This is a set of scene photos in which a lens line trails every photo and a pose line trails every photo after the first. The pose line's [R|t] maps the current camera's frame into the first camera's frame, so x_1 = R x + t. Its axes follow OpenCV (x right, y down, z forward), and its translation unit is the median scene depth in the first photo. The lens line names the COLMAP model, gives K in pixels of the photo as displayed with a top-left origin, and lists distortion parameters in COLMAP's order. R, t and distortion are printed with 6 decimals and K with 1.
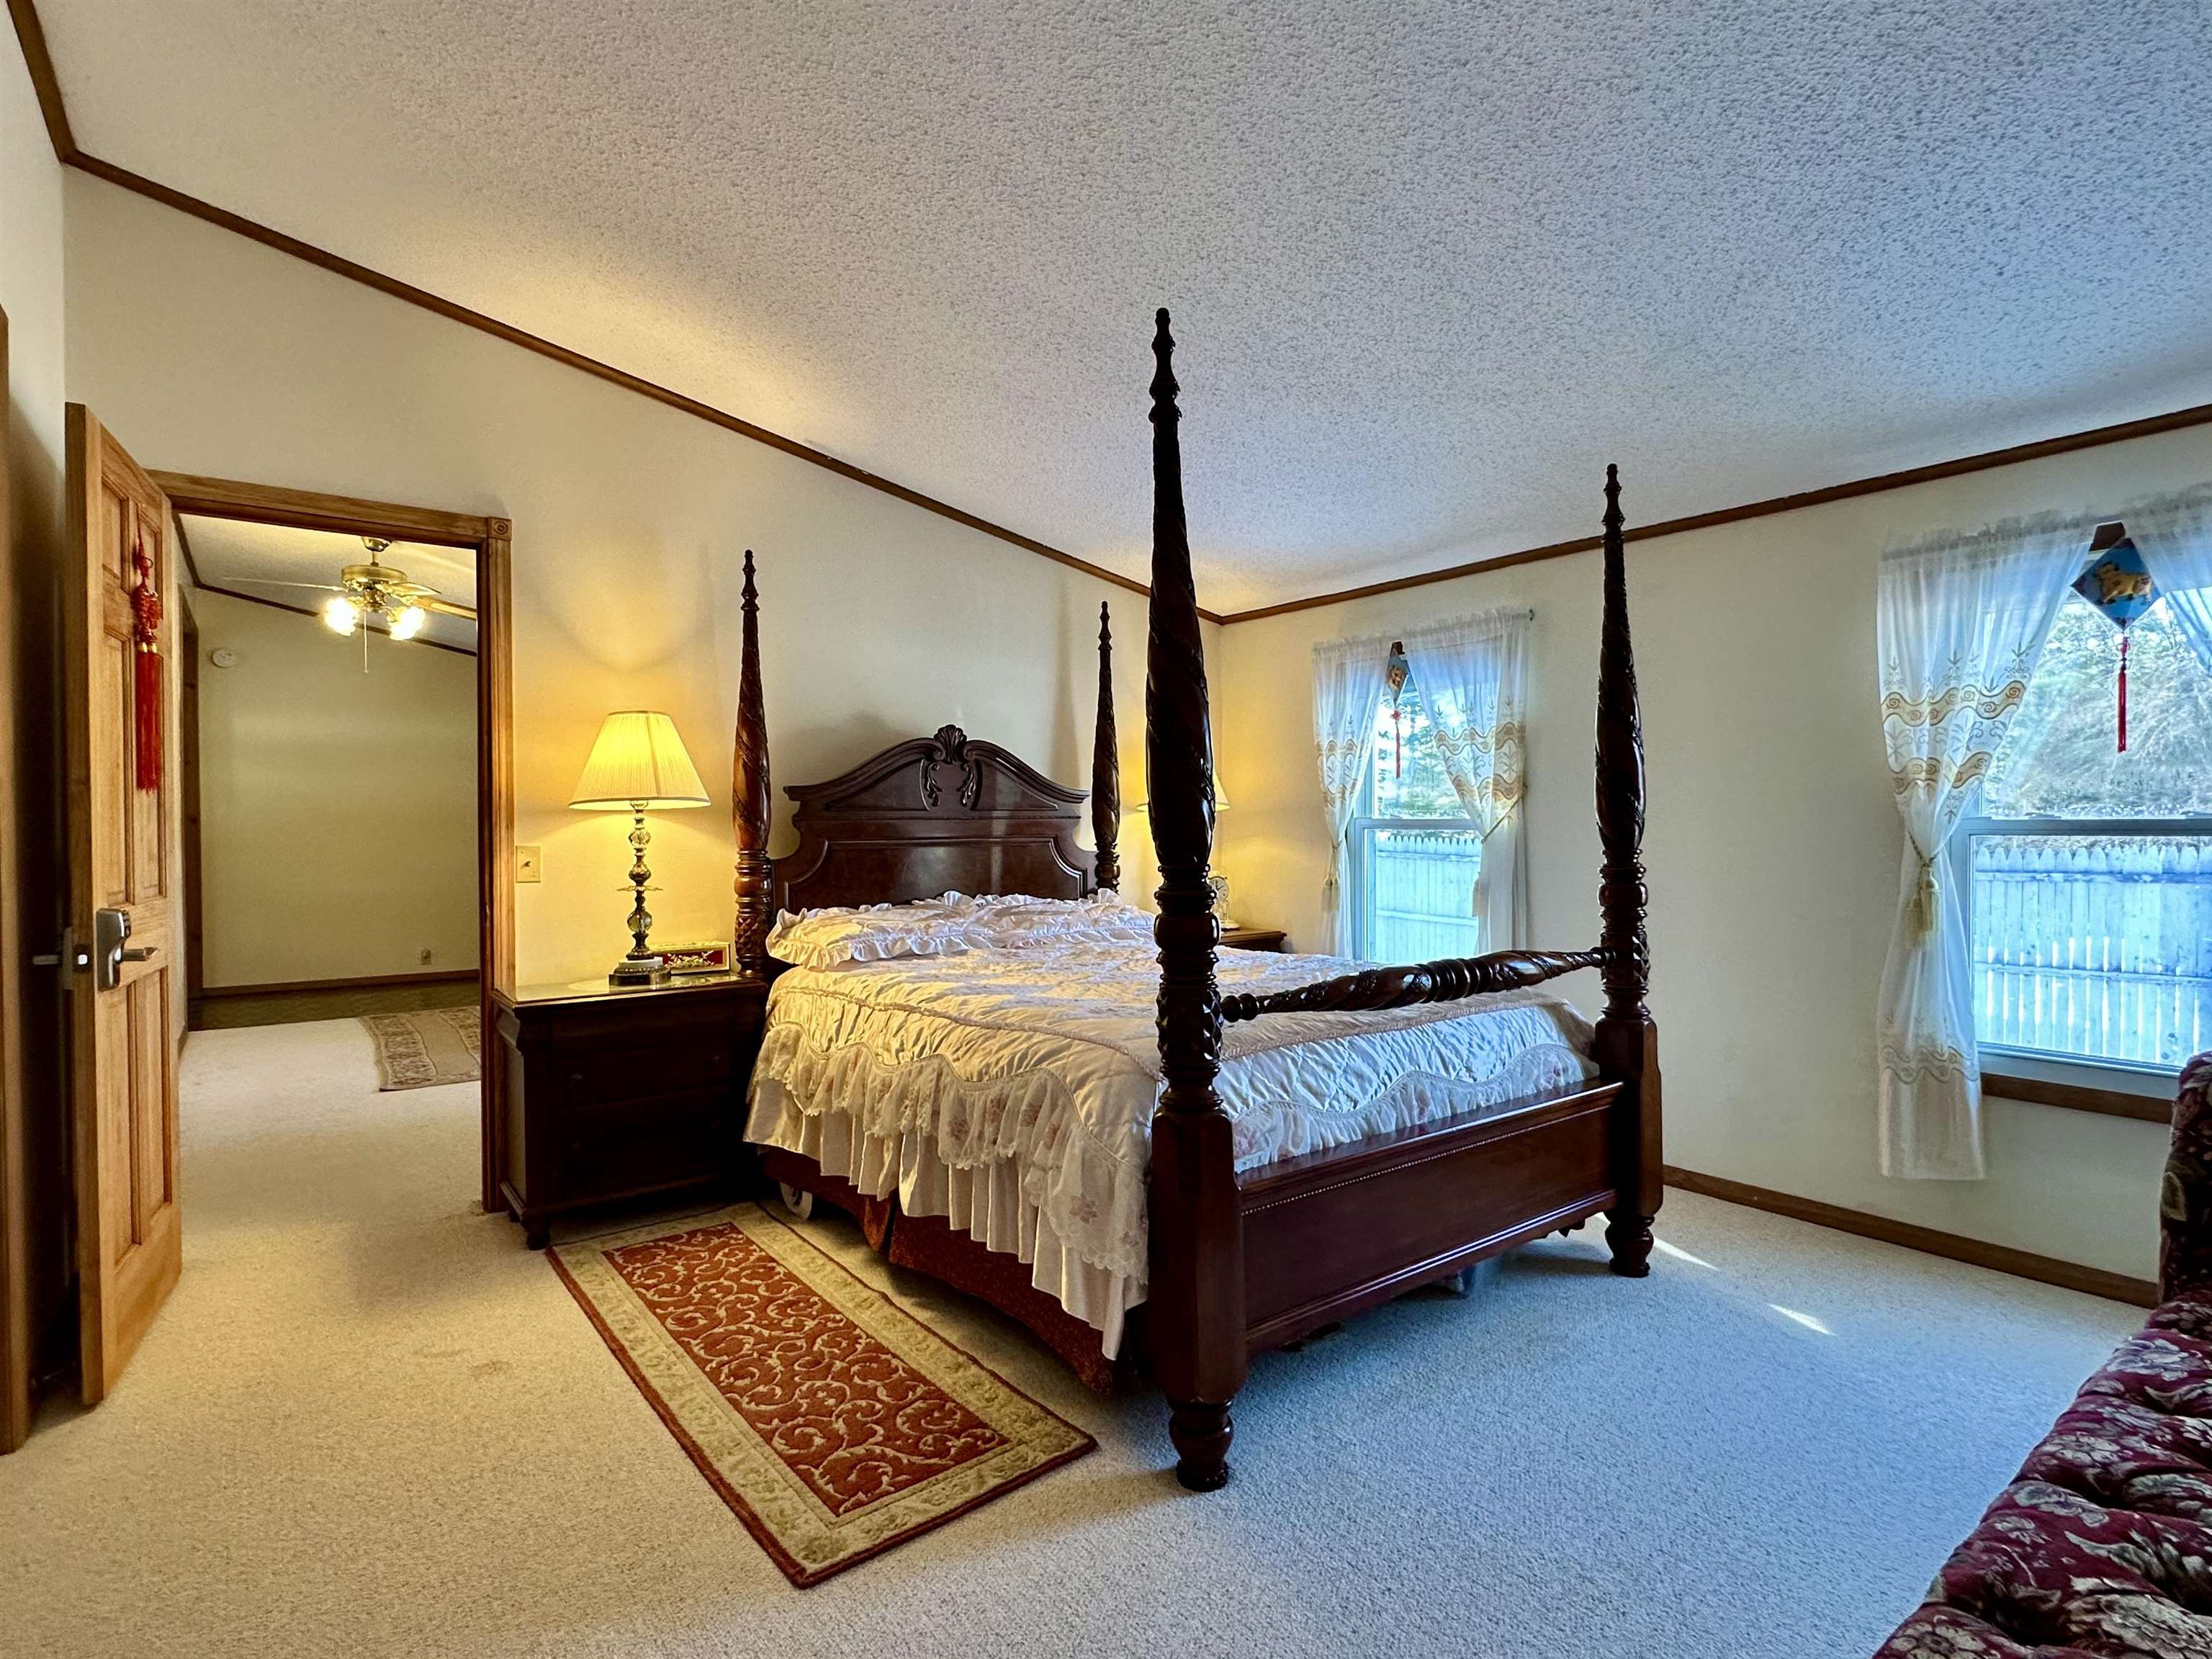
lens RADIAL K [[1094.6, 0, 1103.8], [0, 1094.6, 839.8], [0, 0, 1]] dist [-0.000884, -0.000767]
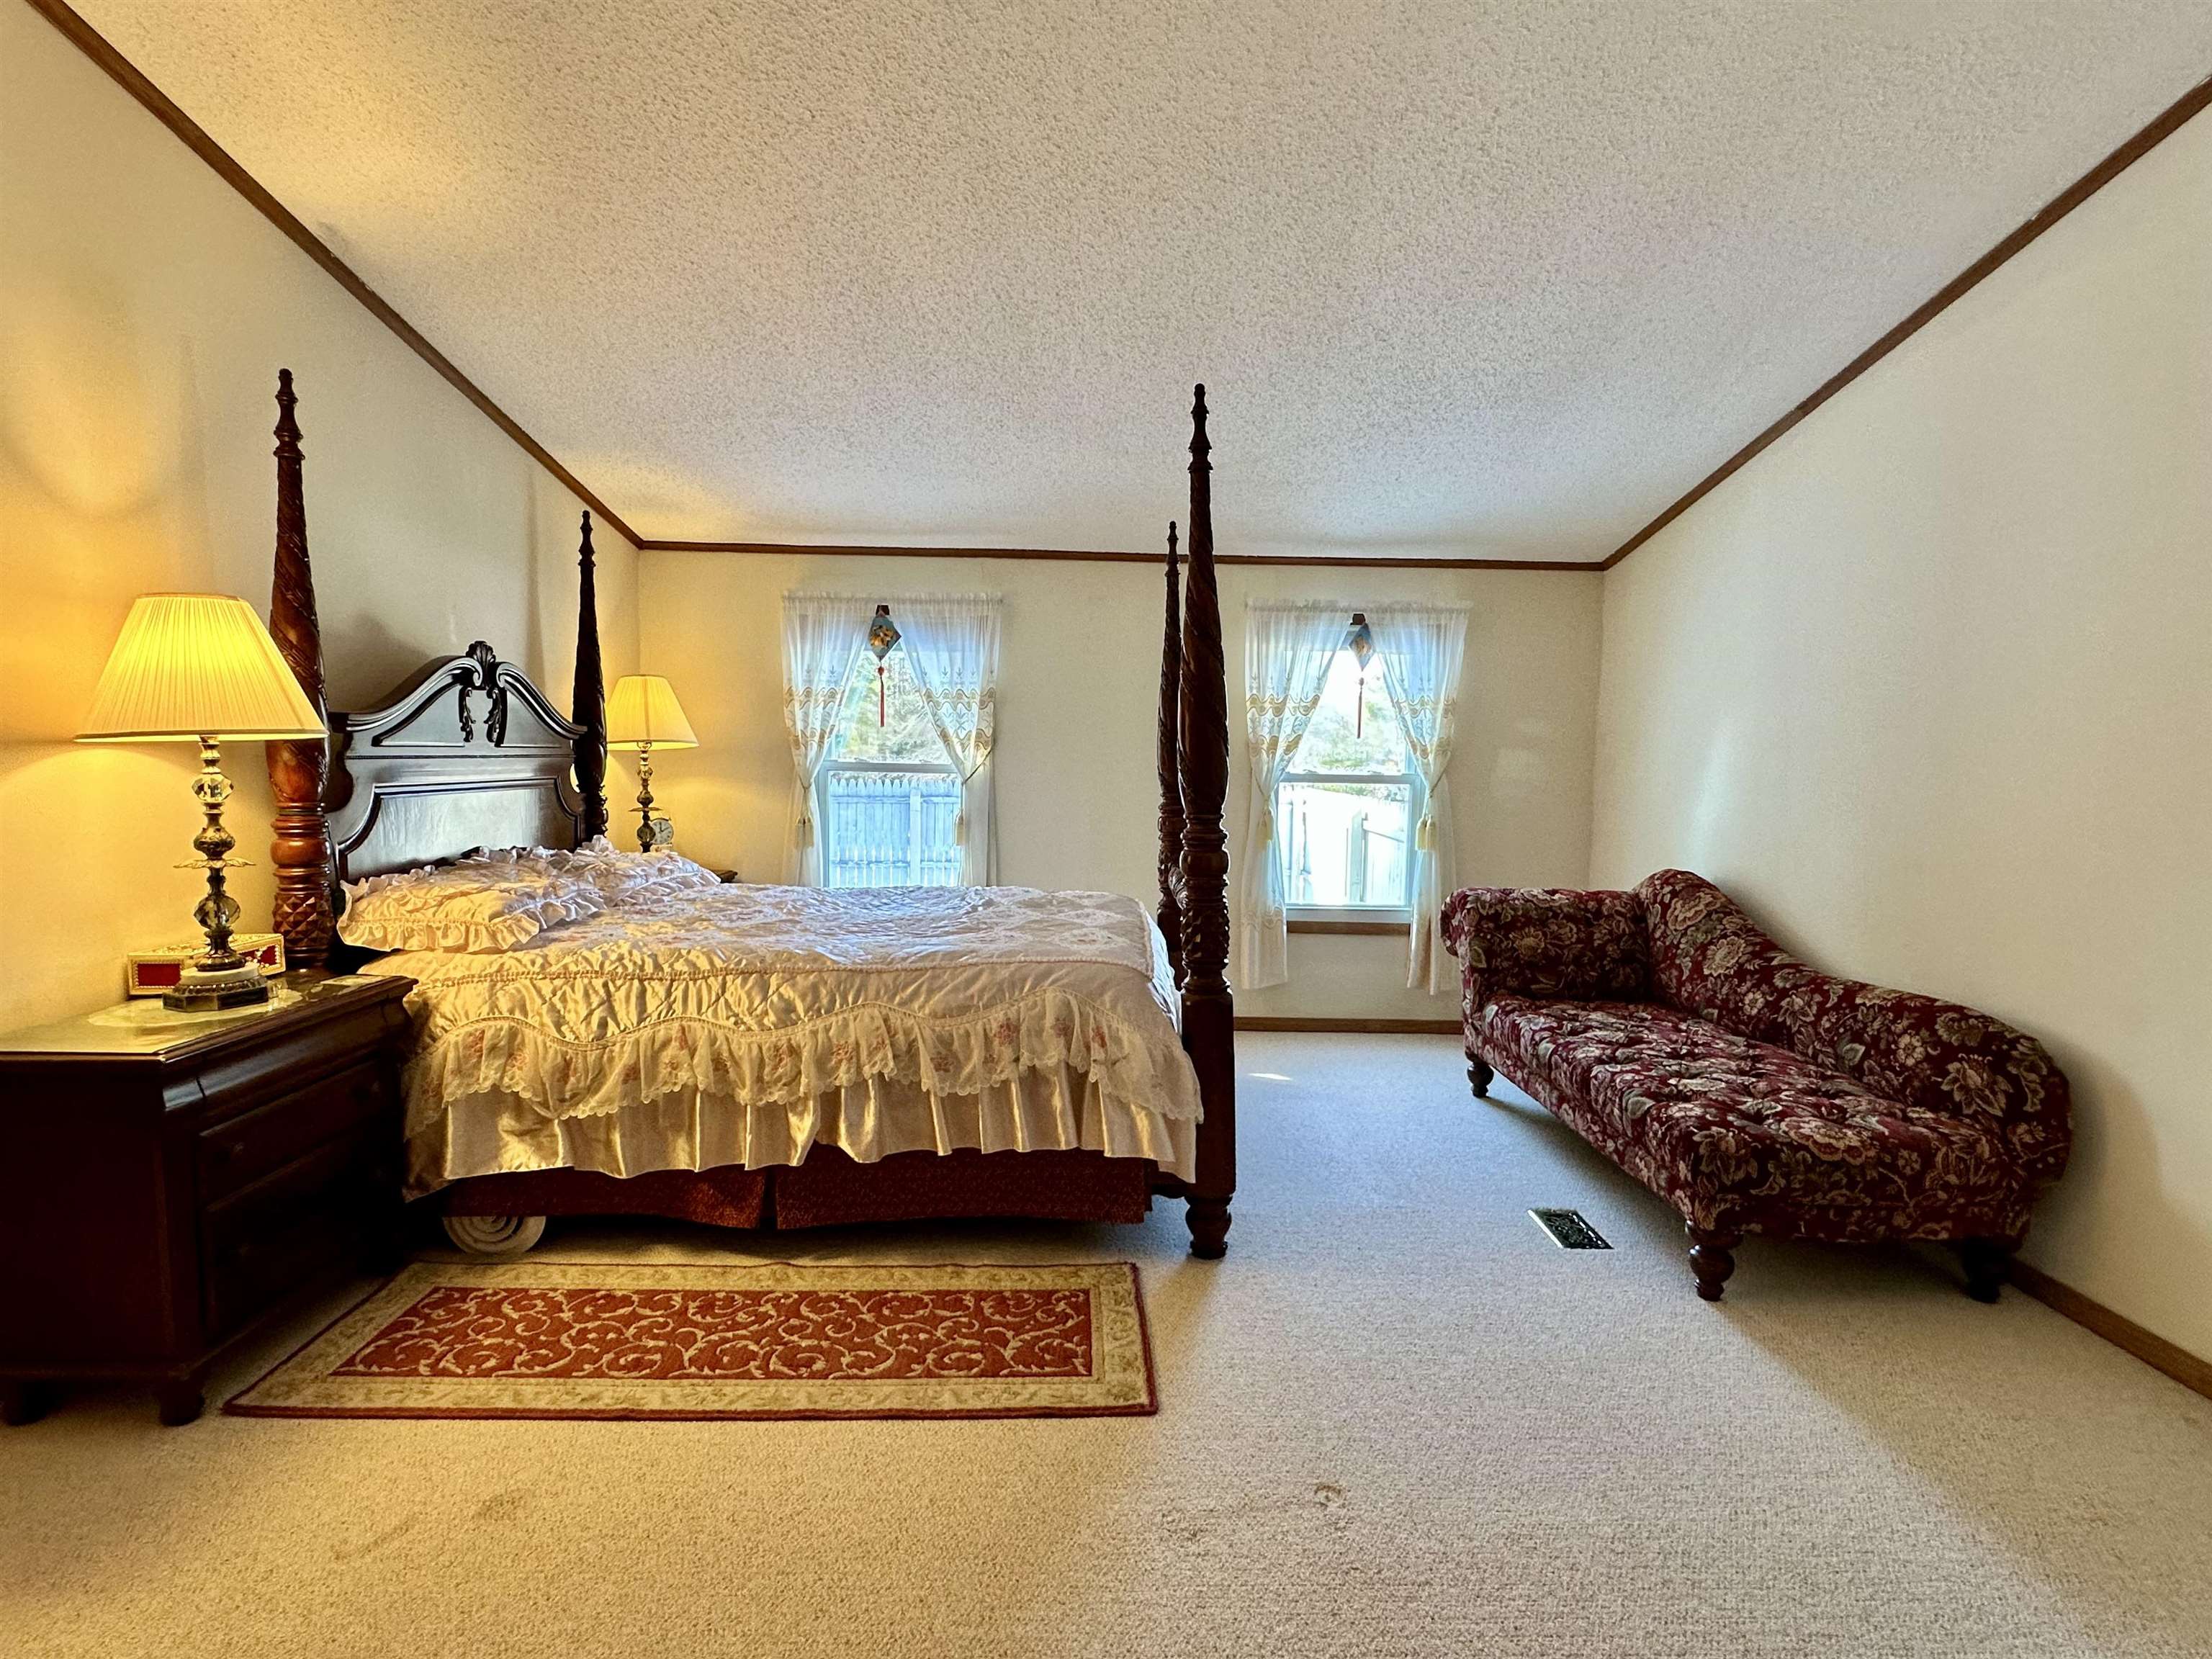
lens RADIAL K [[1094.6, 0, 1103.8], [0, 1094.6, 839.8], [0, 0, 1]] dist [-0.000884, -0.000767]
pose [[0.603147, -0.044599, 0.796382, -0.702365], [-0.008572, 0.998015, 0.062383, -0.017803], [-0.797584, -0.044452, 0.601568, 0.189115]]
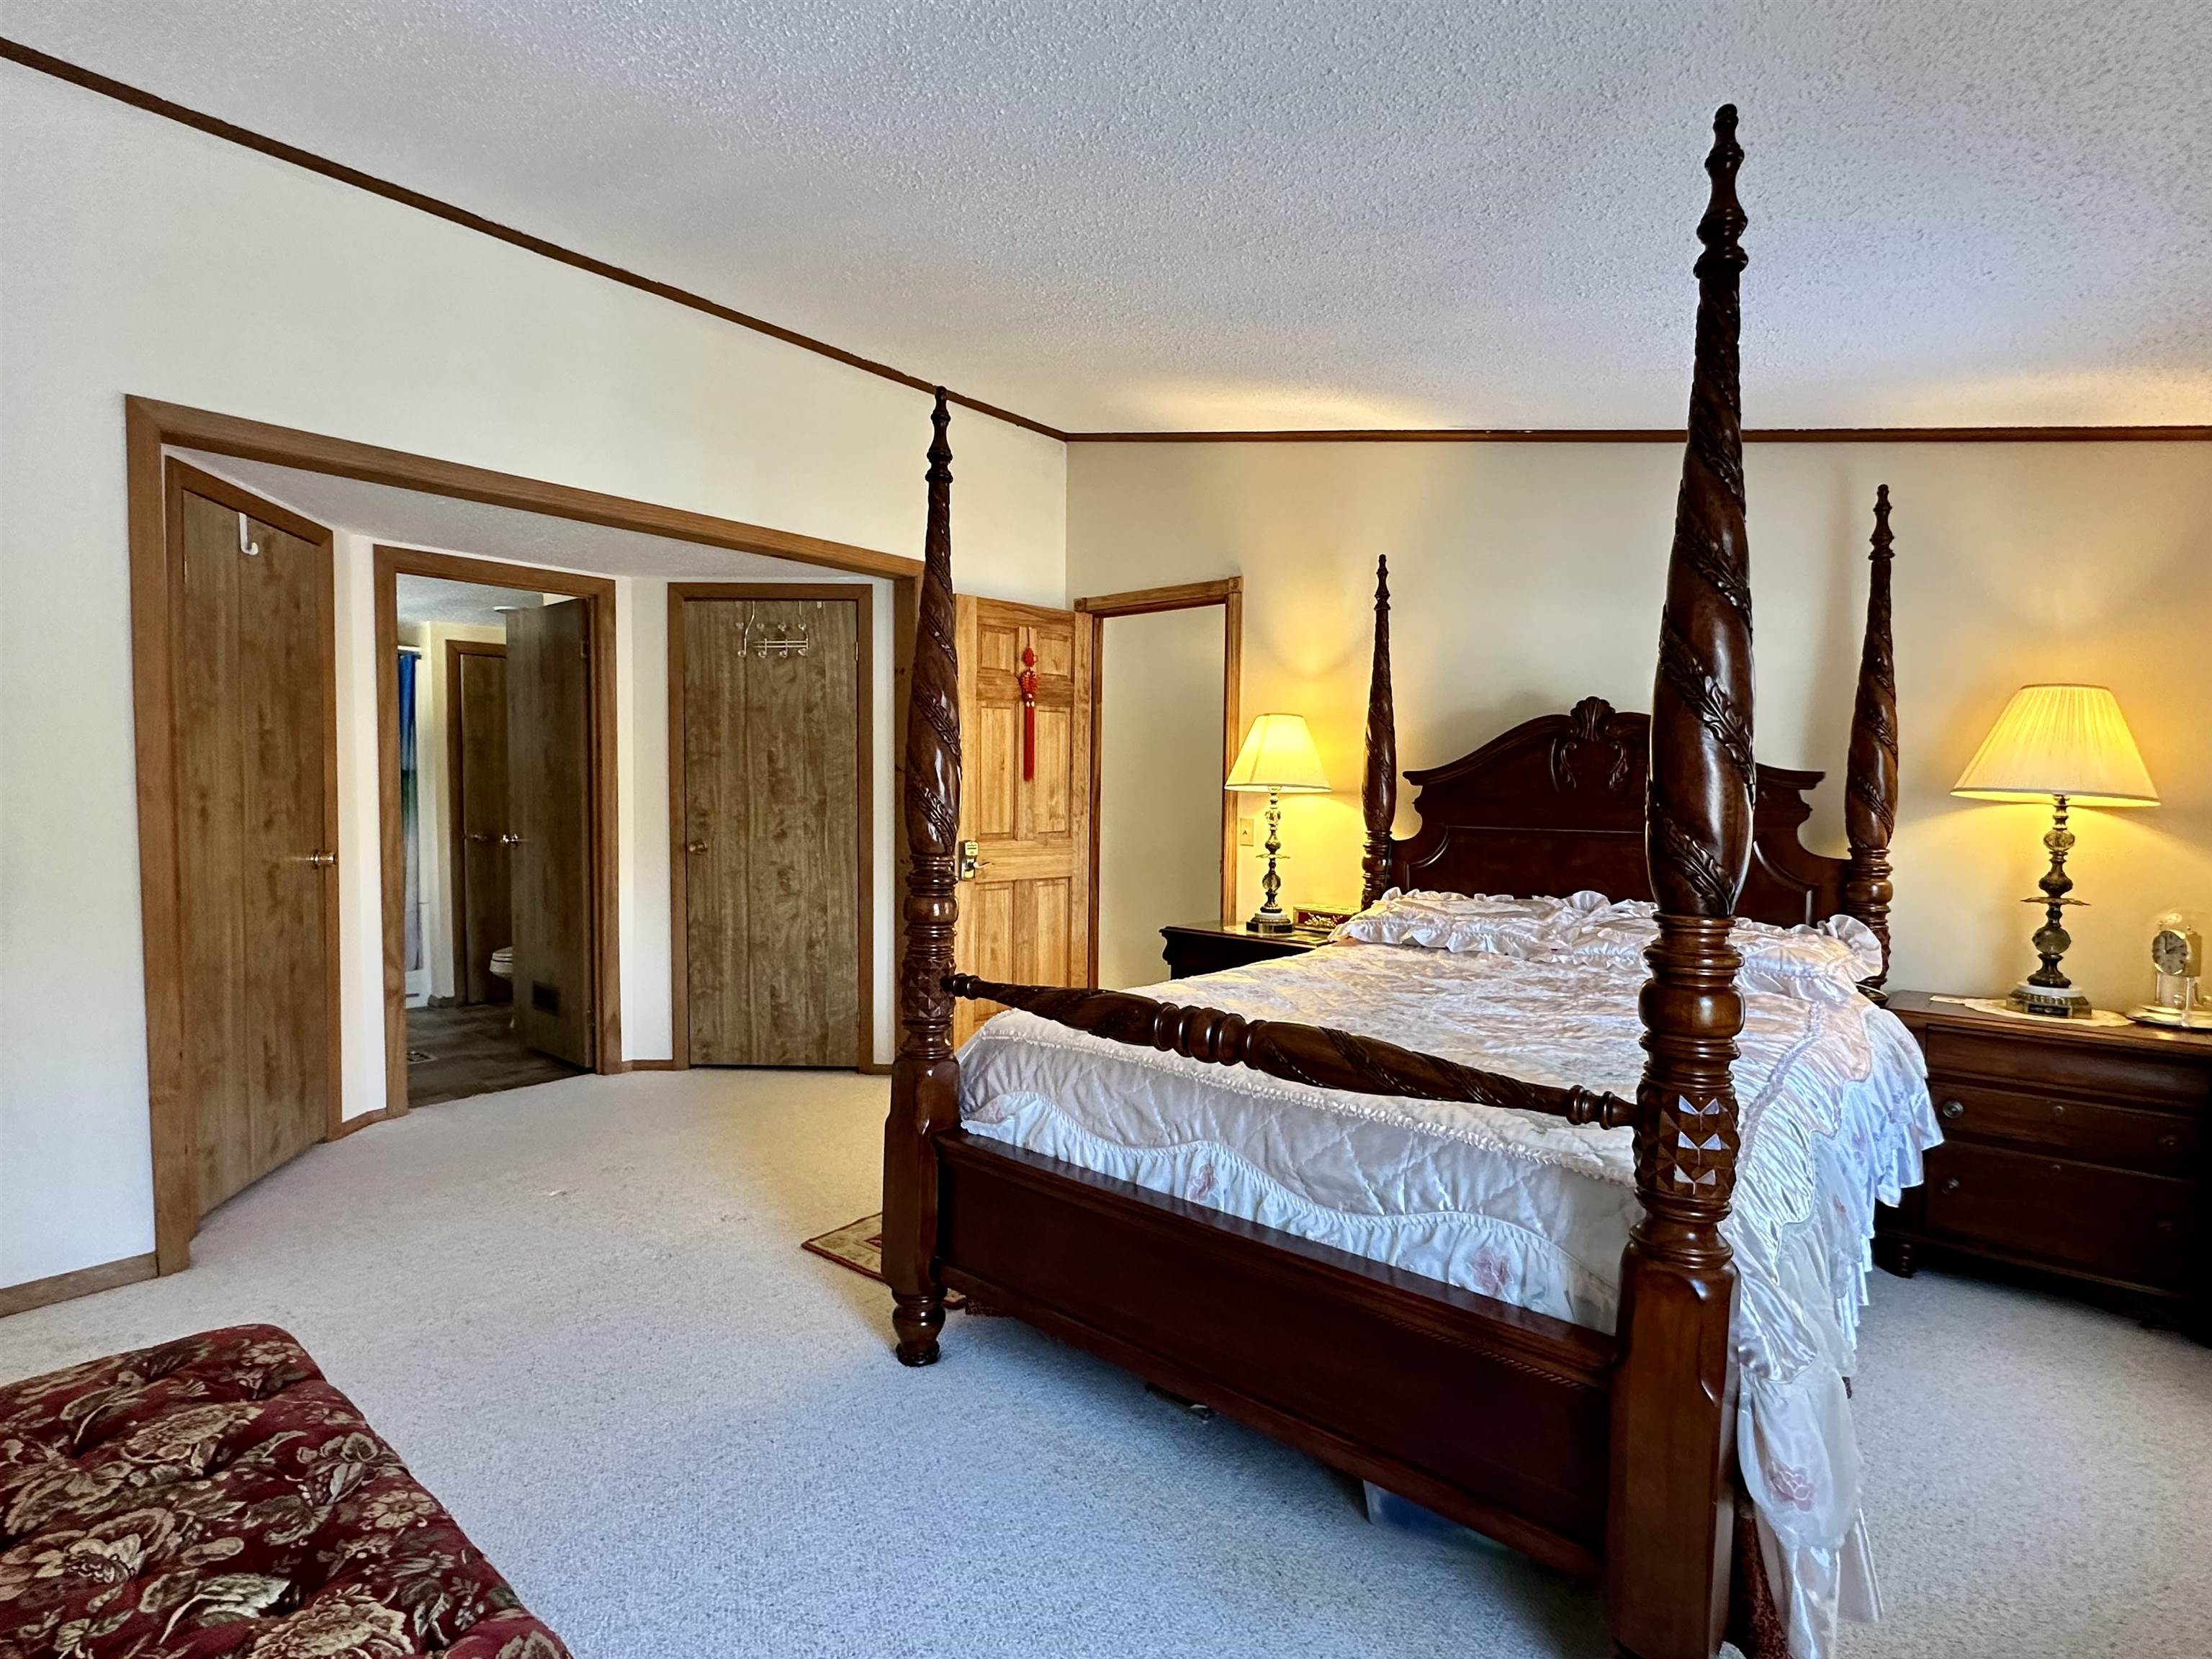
lens RADIAL K [[1094.6, 0, 1103.8], [0, 1094.6, 839.8], [0, 0, 1]] dist [-0.000884, -0.000767]
pose [[0.230615, 0.053128, -0.971594, 0.828538], [-0.028500, 0.998449, 0.047832, -0.031331], [0.972628, 0.016660, 0.231772, 0.587253]]
